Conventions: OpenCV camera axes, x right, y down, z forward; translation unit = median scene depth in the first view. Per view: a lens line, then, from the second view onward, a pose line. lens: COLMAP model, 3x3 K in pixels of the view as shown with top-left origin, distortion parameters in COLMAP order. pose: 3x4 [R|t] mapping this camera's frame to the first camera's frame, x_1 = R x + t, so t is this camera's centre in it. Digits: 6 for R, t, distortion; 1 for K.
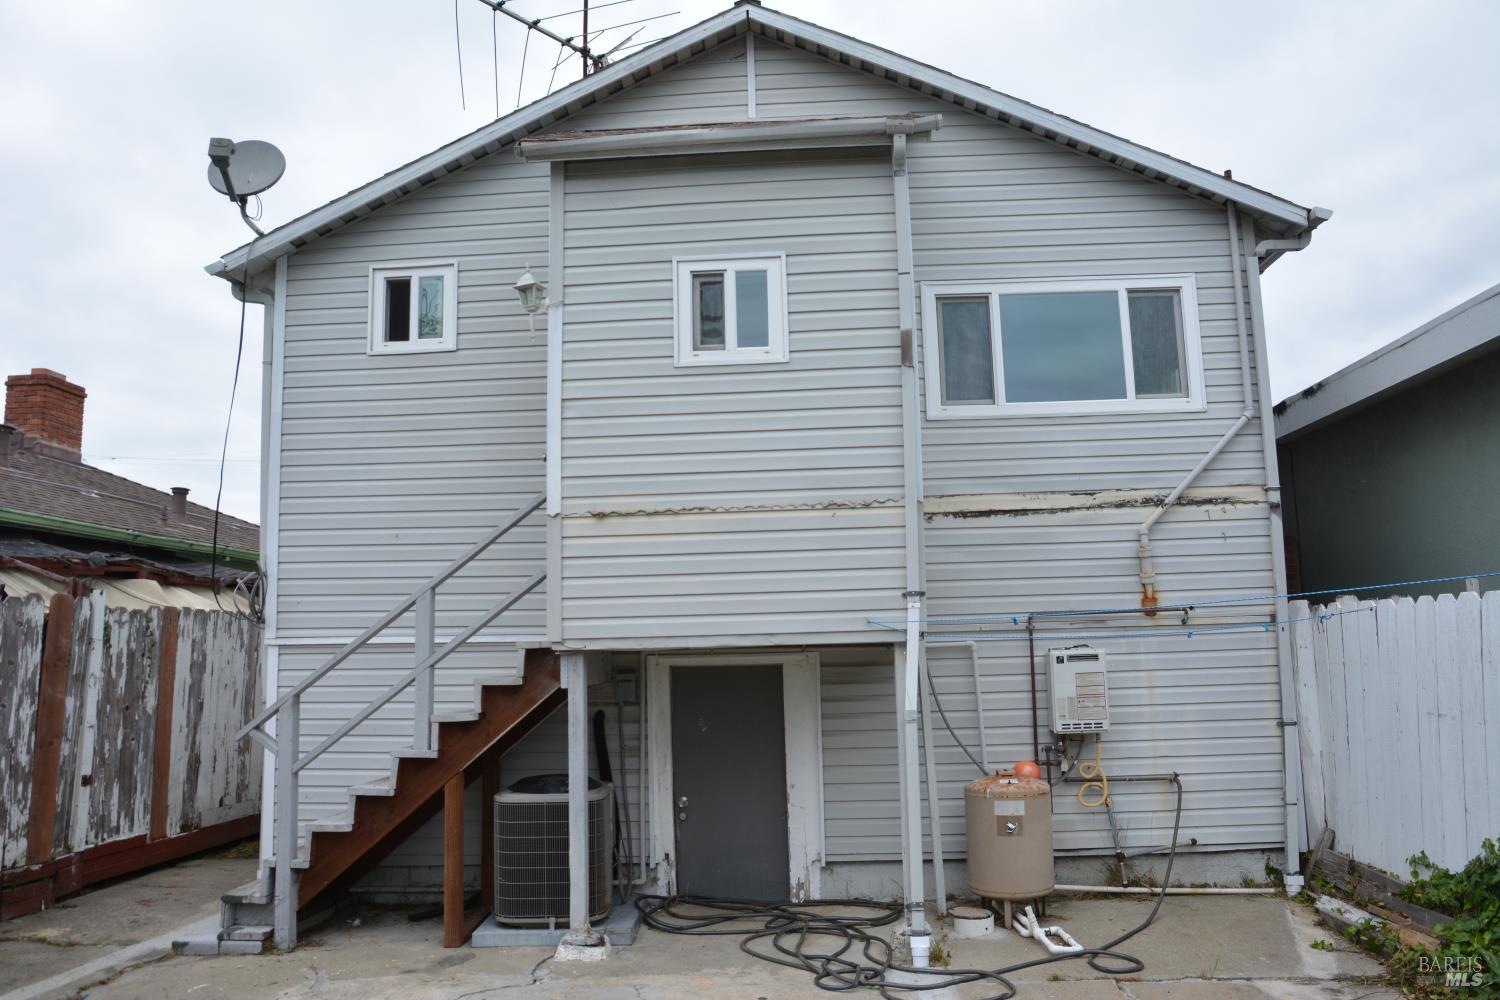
lens RADIAL K [[1052.6, 0, 745.7], [0, 1052.6, 506.5], [0, 0, 1]] dist [-0.110712, 0.076991]
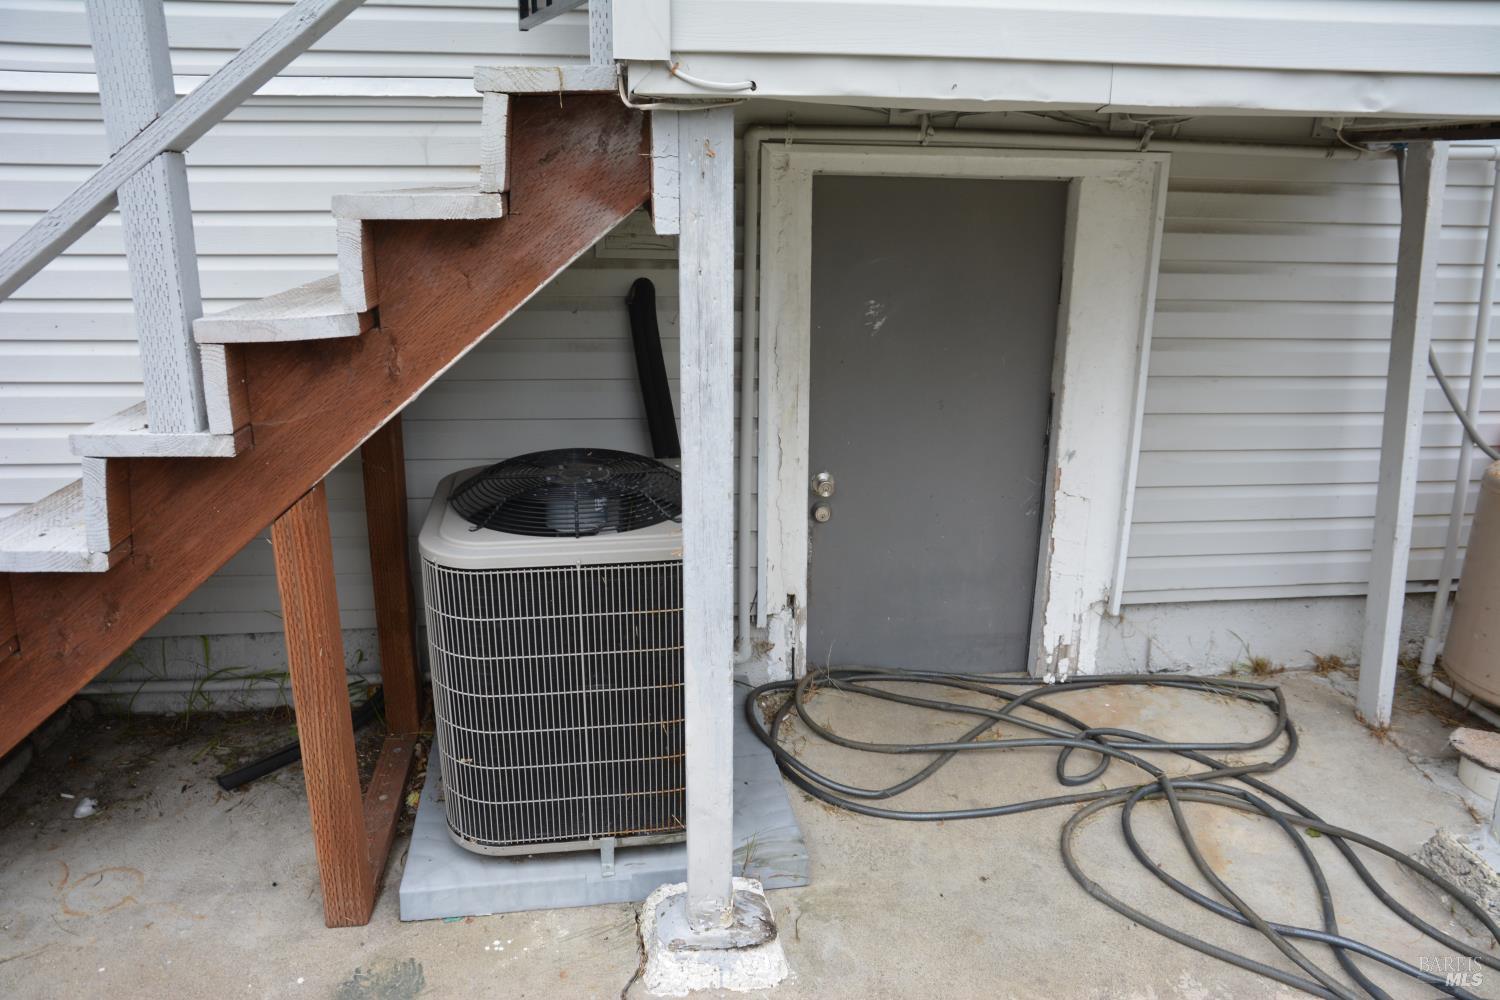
lens RADIAL K [[1052.6, 0, 745.7], [0, 1052.6, 506.5], [0, 0, 1]] dist [-0.110712, 0.076991]
pose [[0.985303, -0.018451, 0.169816, -0.180727], [-0.057328, 0.900770, 0.430496, 0.103492], [-0.160908, -0.433904, 0.886474, 0.631885]]
